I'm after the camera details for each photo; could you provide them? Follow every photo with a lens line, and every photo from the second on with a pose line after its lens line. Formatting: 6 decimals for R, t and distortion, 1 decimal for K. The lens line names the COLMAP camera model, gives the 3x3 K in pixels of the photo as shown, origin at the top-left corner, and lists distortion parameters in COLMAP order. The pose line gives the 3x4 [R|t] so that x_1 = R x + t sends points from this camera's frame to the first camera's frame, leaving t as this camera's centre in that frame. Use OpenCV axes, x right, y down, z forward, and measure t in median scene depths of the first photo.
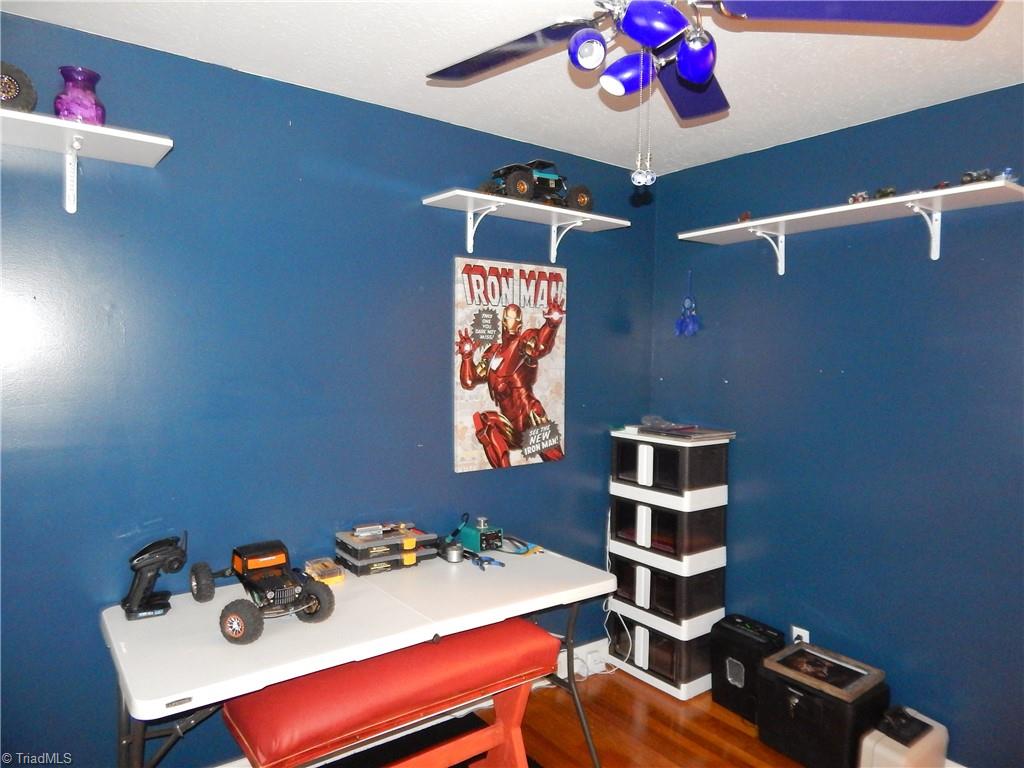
lens RADIAL K [[667.0, 0, 509.0], [0, 667.0, 384.3], [0, 0, 1]] dist [-0.002826, -0.006414]
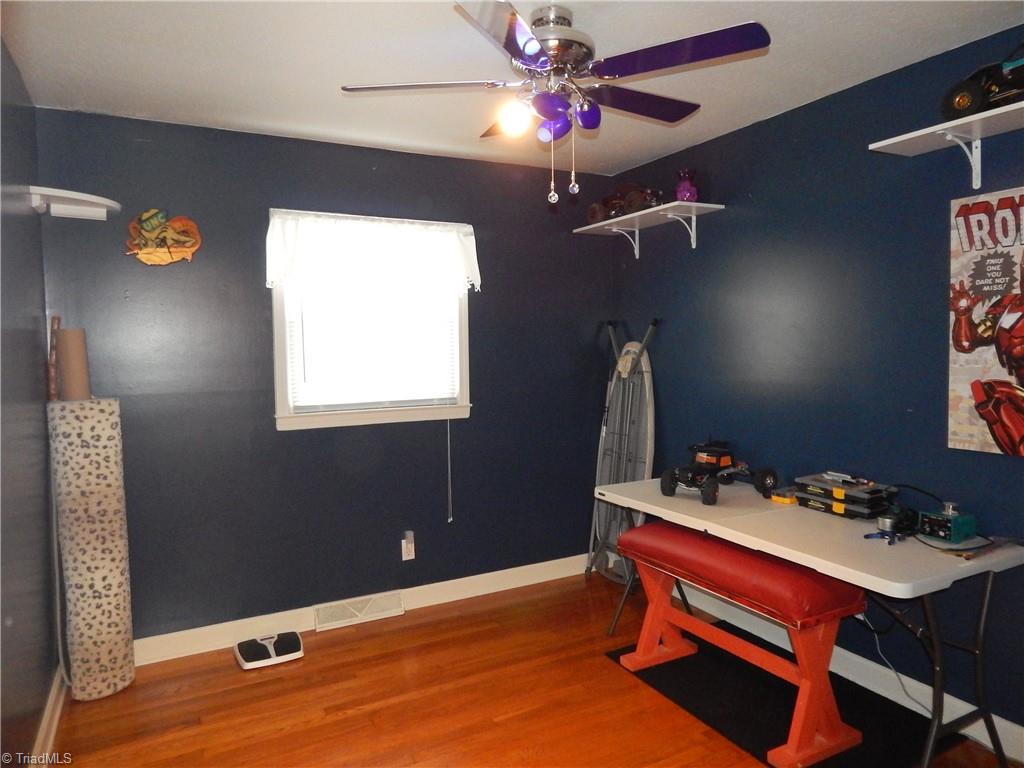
lens RADIAL K [[667.0, 0, 509.3], [0, 667.0, 384.0], [0, 0, 1]] dist [-0.002826, -0.006414]
pose [[-0.134123, 0.049081, -0.989748, 0.849615], [-0.030516, 0.998094, 0.053631, 0.019816], [0.990495, 0.037396, -0.132370, 0.536680]]
